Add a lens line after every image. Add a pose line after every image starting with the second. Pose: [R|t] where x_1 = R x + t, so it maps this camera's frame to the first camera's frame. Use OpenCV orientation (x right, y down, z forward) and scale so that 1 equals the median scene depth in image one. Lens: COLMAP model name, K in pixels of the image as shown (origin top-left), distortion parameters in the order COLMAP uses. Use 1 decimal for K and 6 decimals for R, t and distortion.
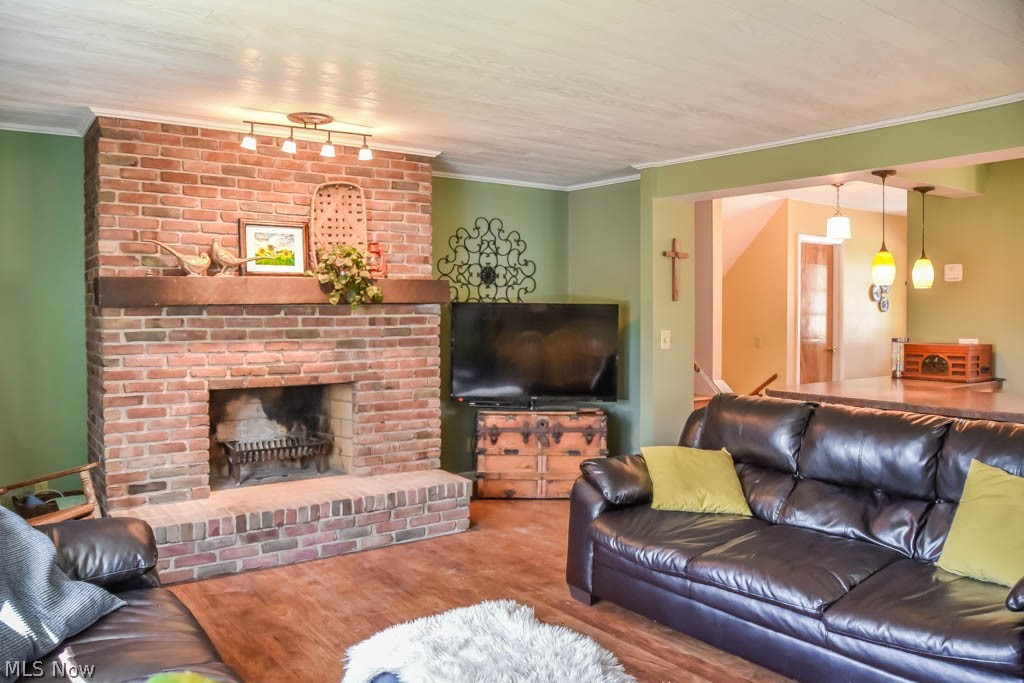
lens RADIAL K [[795.9, 0, 490.7], [0, 795.9, 361.1], [0, 0, 1]] dist [-0.035342, 0.003811]
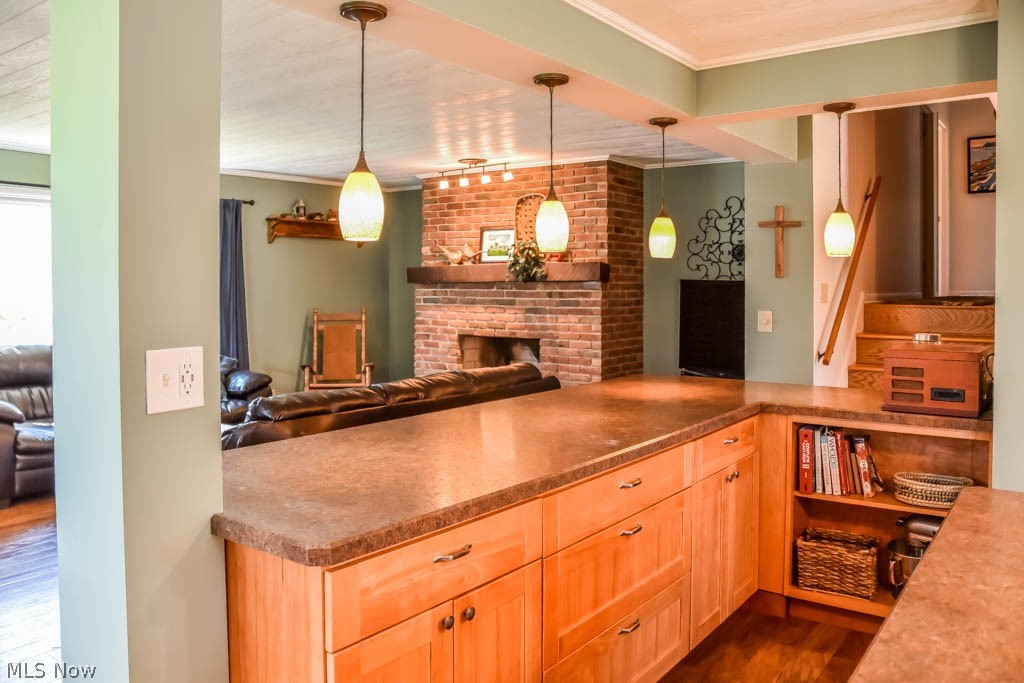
lens RADIAL K [[795.9, 0, 513.5], [0, 795.9, 339.0], [0, 0, 1]] dist [-0.035342, 0.003811]
pose [[0.339037, 0.067187, -0.938371, 1.108367], [-0.061354, 0.996902, 0.049210, -0.038308], [0.938770, 0.040889, 0.342109, 0.495456]]
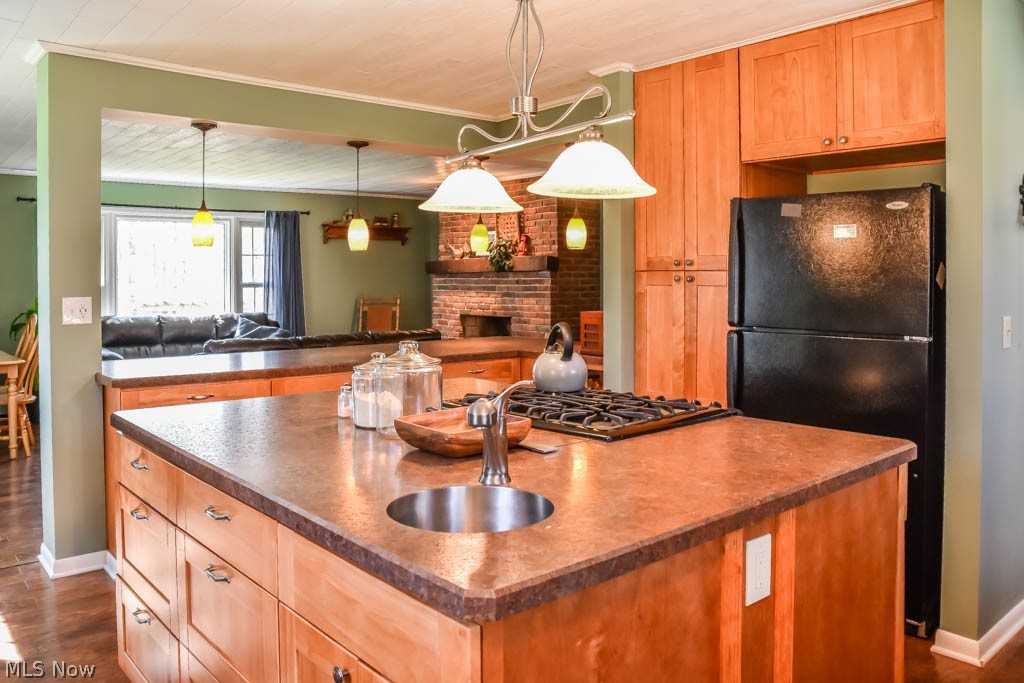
lens RADIAL K [[795.9, 0, 513.0], [0, 795.9, 334.7], [0, 0, 1]] dist [-0.035342, 0.003811]
pose [[0.124293, 0.070914, -0.989708, 1.542660], [-0.060381, 0.996135, 0.063791, -0.046405], [0.990407, 0.051830, 0.128094, 0.793602]]
